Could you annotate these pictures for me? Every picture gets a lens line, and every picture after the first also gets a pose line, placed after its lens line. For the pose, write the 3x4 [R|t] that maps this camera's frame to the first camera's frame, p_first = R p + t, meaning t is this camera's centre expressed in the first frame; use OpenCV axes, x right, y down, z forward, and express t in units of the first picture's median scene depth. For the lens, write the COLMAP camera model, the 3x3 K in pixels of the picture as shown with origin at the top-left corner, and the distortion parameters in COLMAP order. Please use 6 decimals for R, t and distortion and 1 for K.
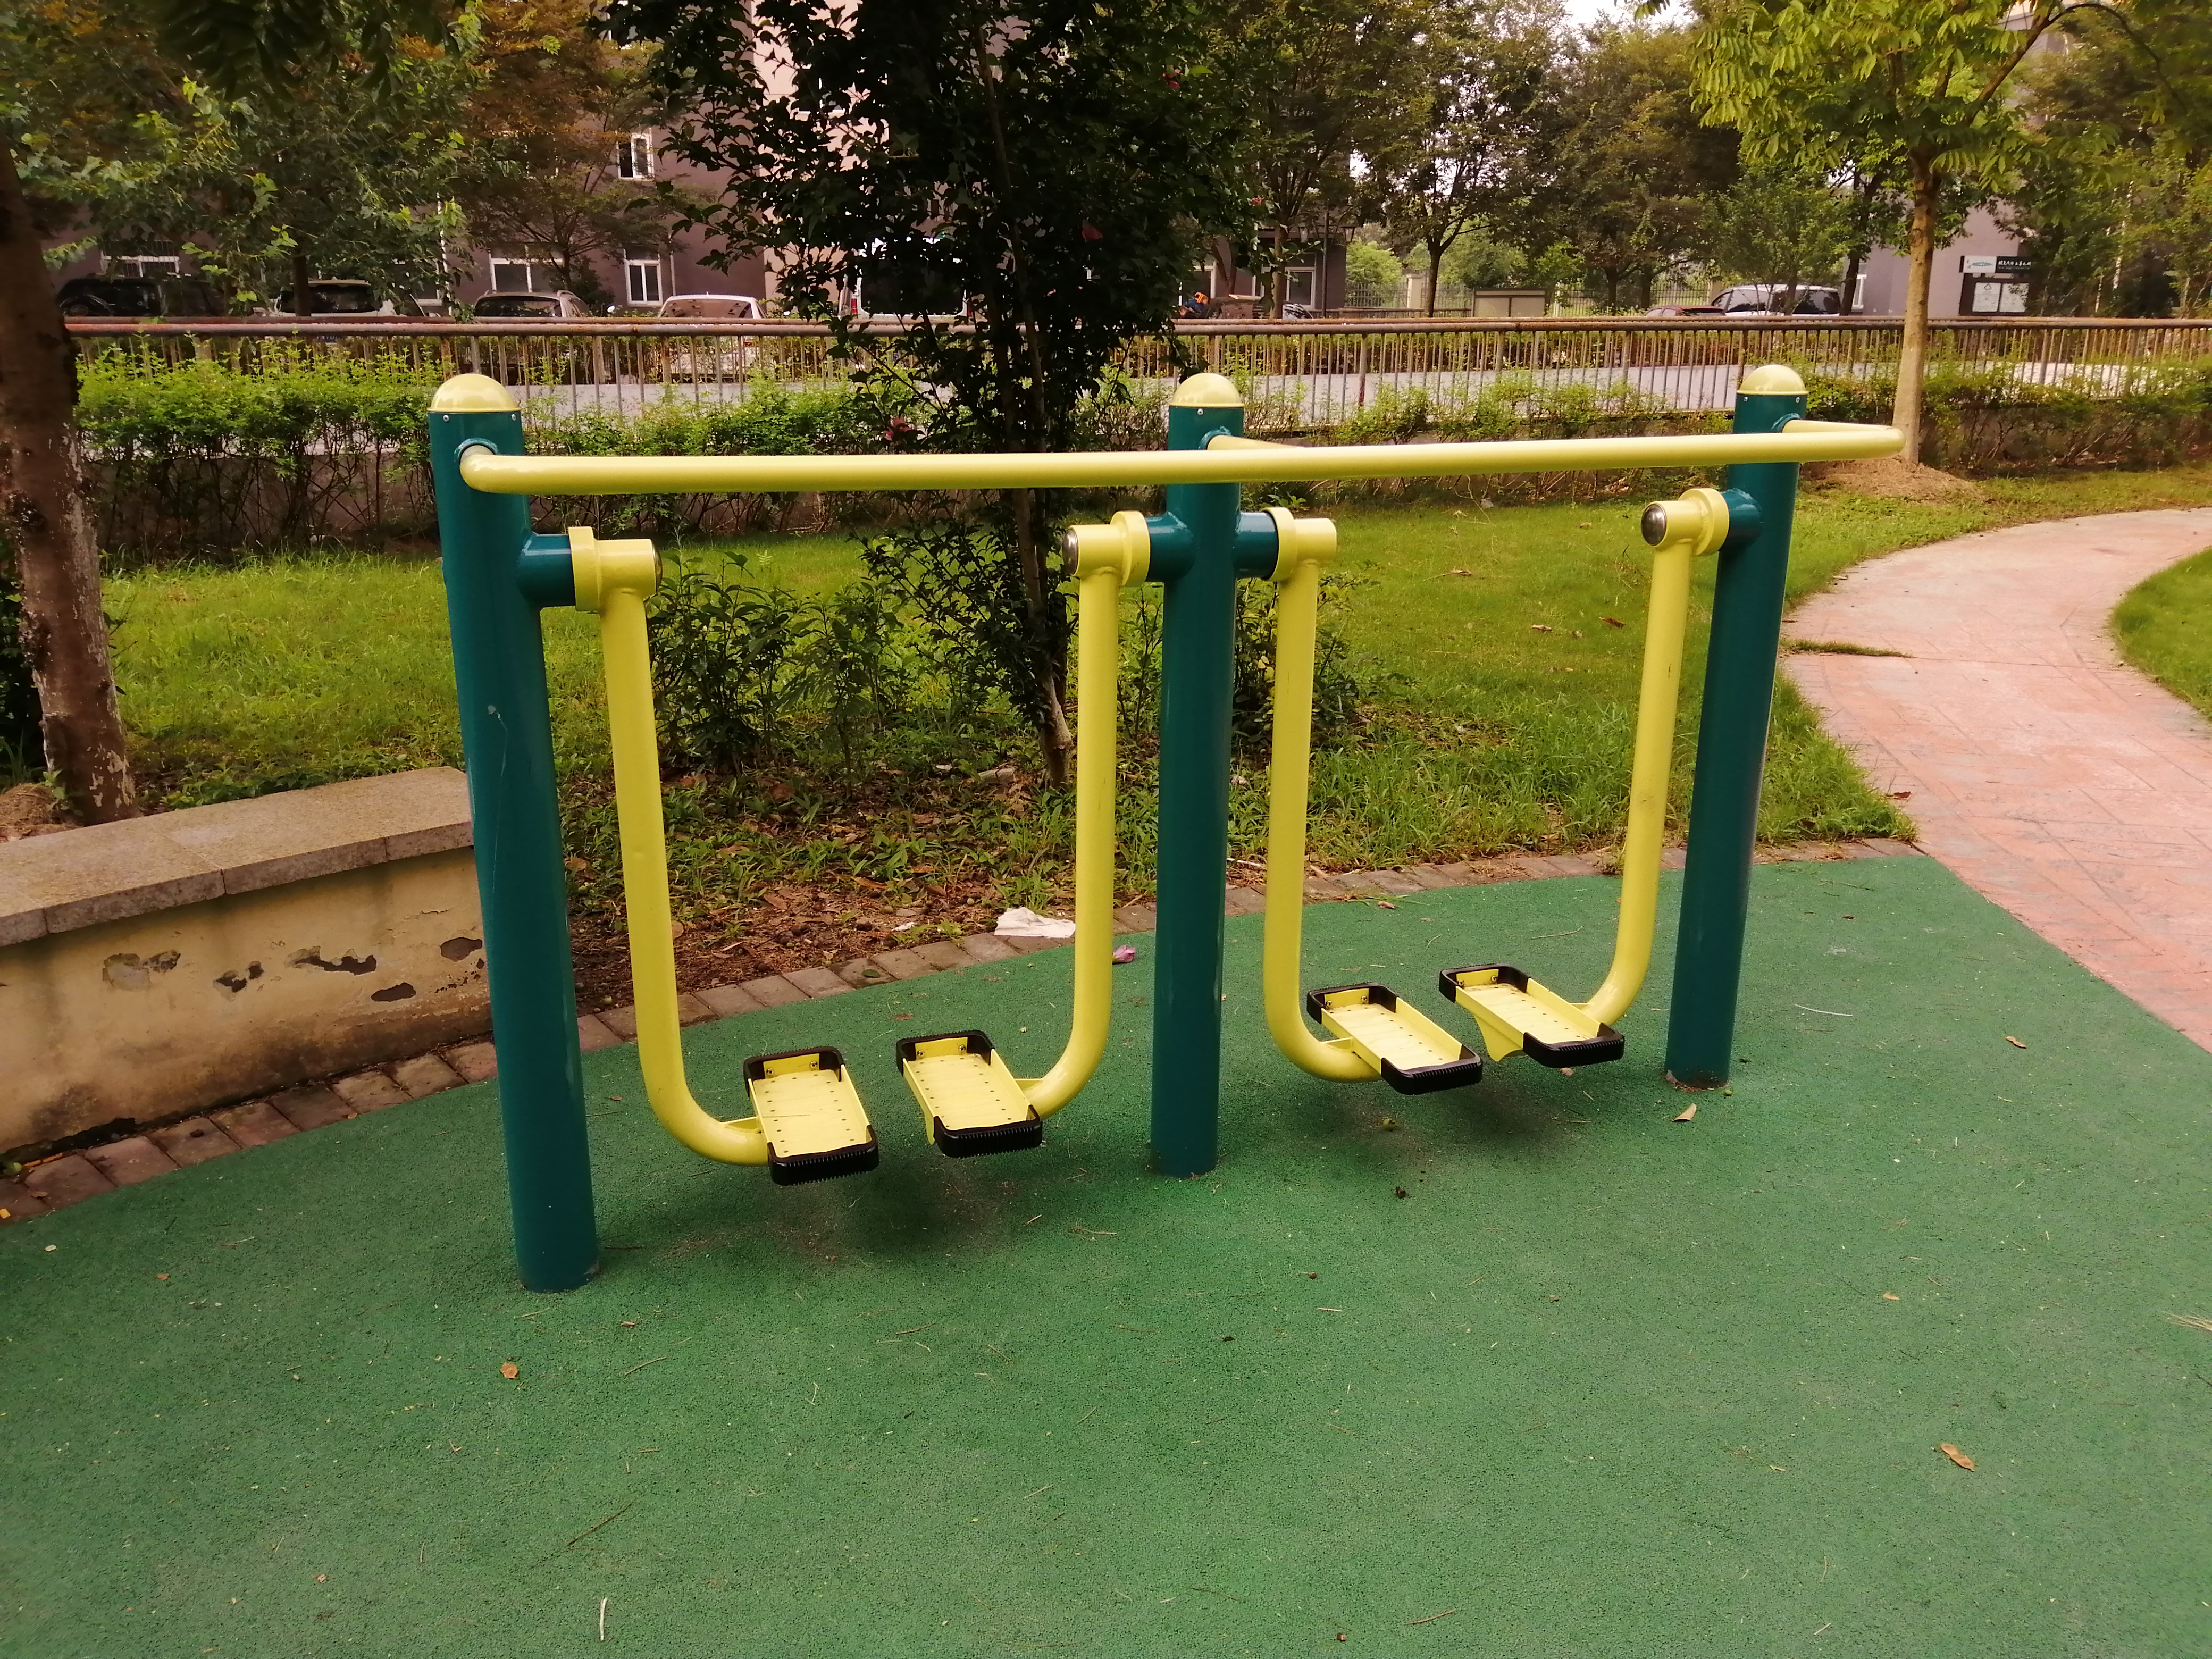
lens RADIAL K [[1679.7, 0, 1103.3], [0, 1679.7, 829.4], [0, 0, 1]] dist [0.012672, 0.004016]
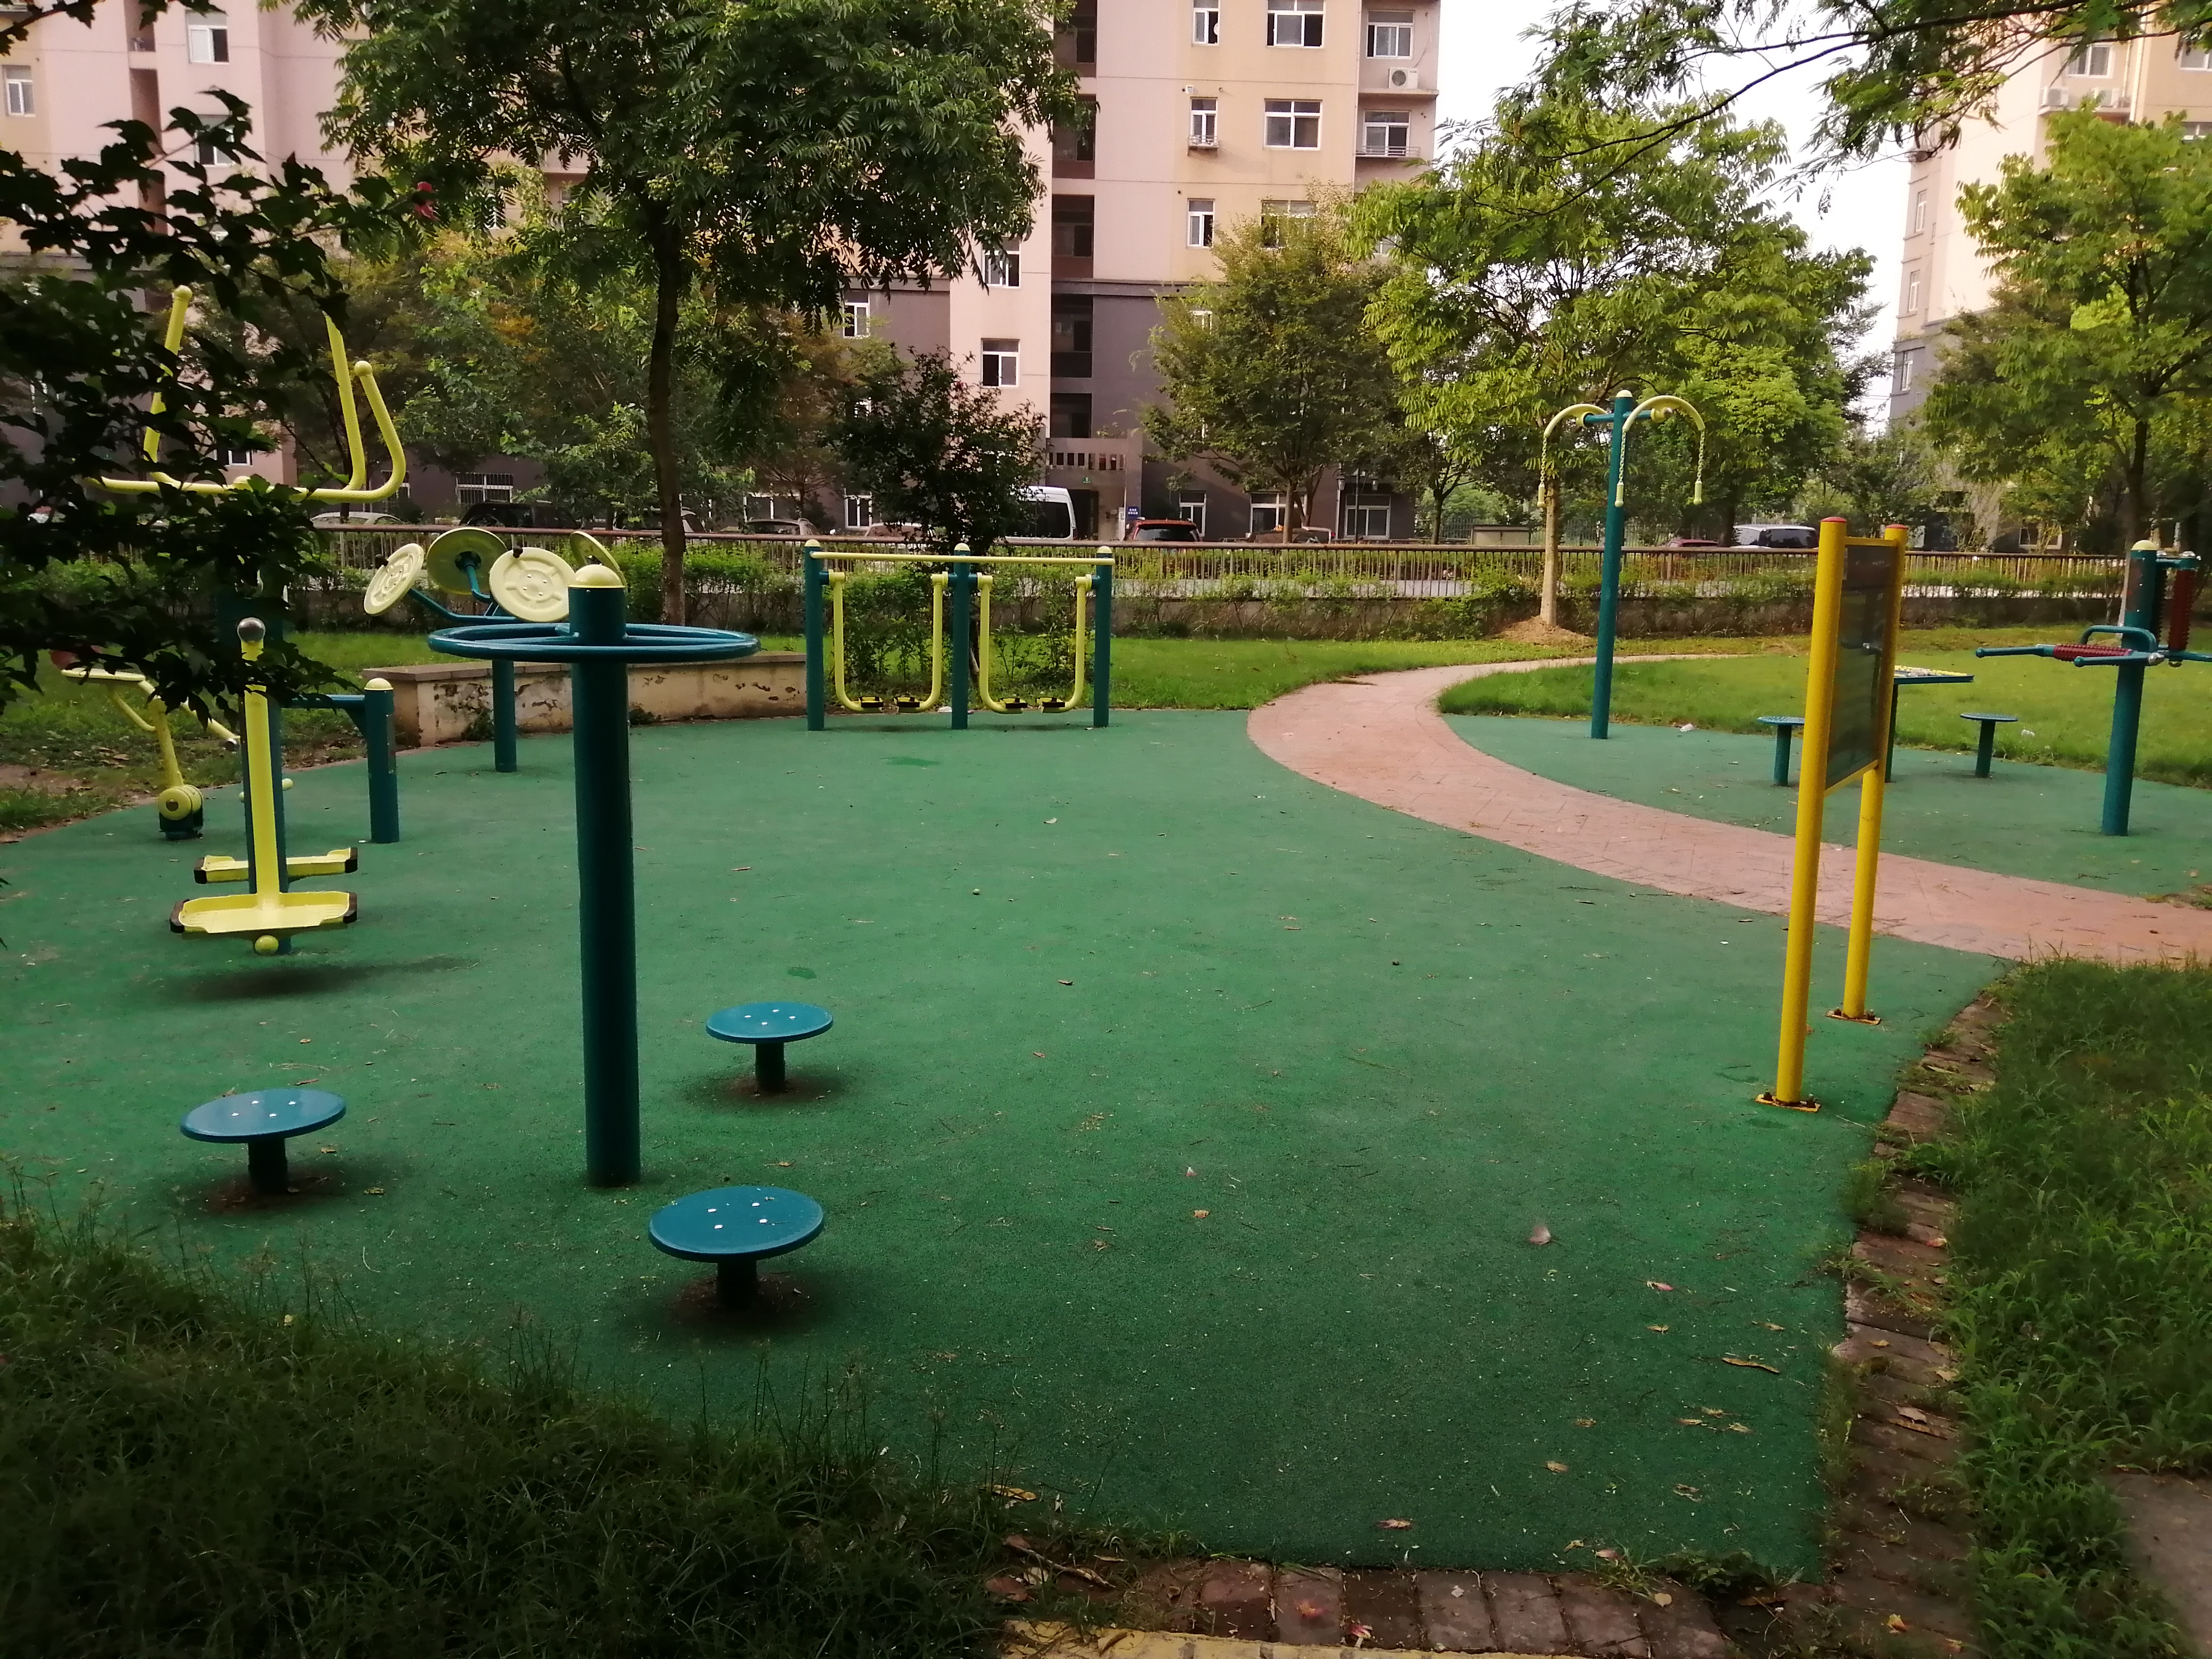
lens RADIAL K [[1679.7, 0, 1107.5], [0, 1679.7, 828.4], [0, 0, 1]] dist [0.012672, 0.004016]
pose [[0.993588, 0.044017, -0.104142, 0.174045], [-0.057243, 0.990169, -0.127631, 0.192467], [0.097500, 0.132774, 0.986339, -0.618355]]
